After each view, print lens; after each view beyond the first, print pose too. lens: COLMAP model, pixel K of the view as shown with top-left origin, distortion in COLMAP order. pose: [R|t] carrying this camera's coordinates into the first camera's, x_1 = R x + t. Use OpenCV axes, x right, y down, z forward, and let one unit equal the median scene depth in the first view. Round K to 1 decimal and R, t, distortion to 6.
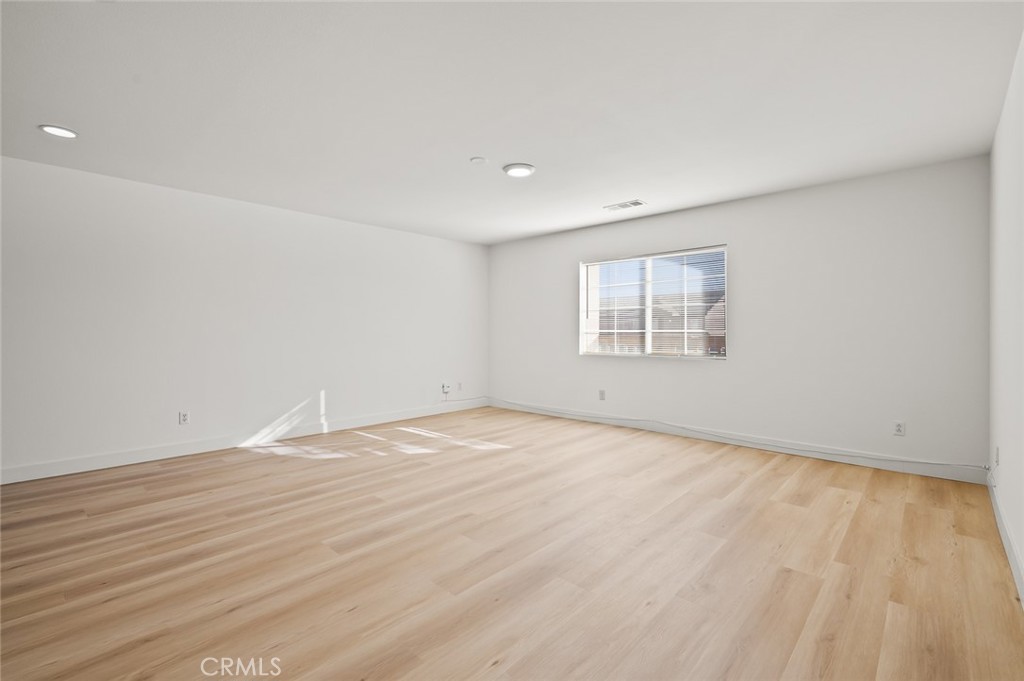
lens RADIAL K [[458.1, 0, 512.0], [0, 458.1, 340.5], [0, 0, 1]] dist [-0.001522, -0.000357]
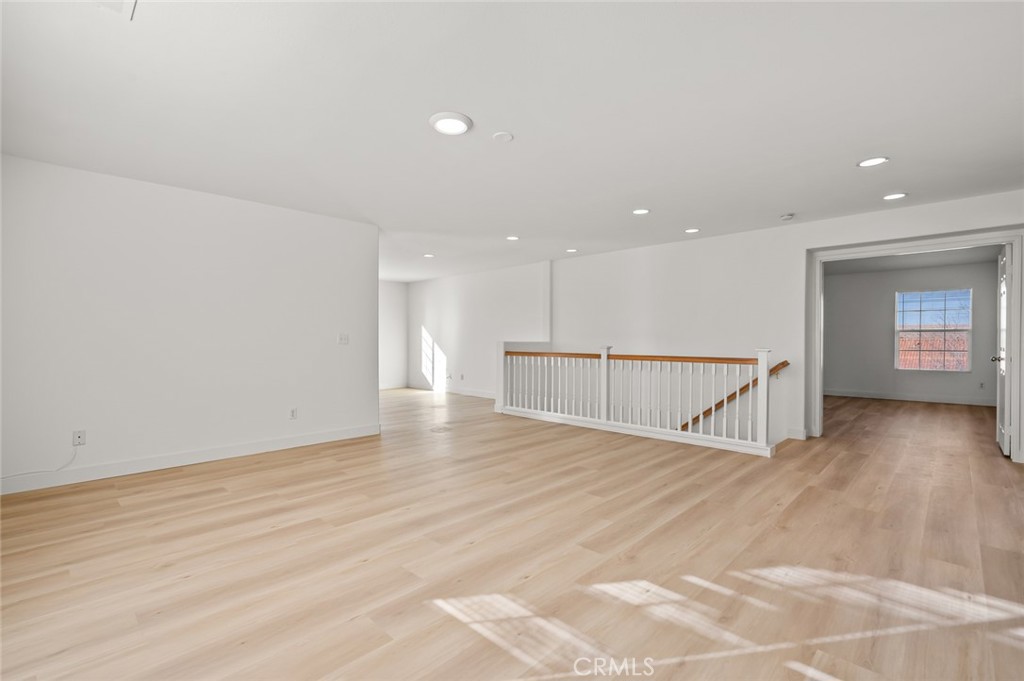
lens RADIAL K [[458.1, 0, 512.0], [0, 458.1, 340.5], [0, 0, 1]] dist [-0.001522, -0.000357]
pose [[-0.999843, -0.003499, 0.017396, -0.078590], [-0.003112, 0.999748, 0.022231, -0.025860], [-0.017469, 0.022174, -0.999601, 1.395116]]
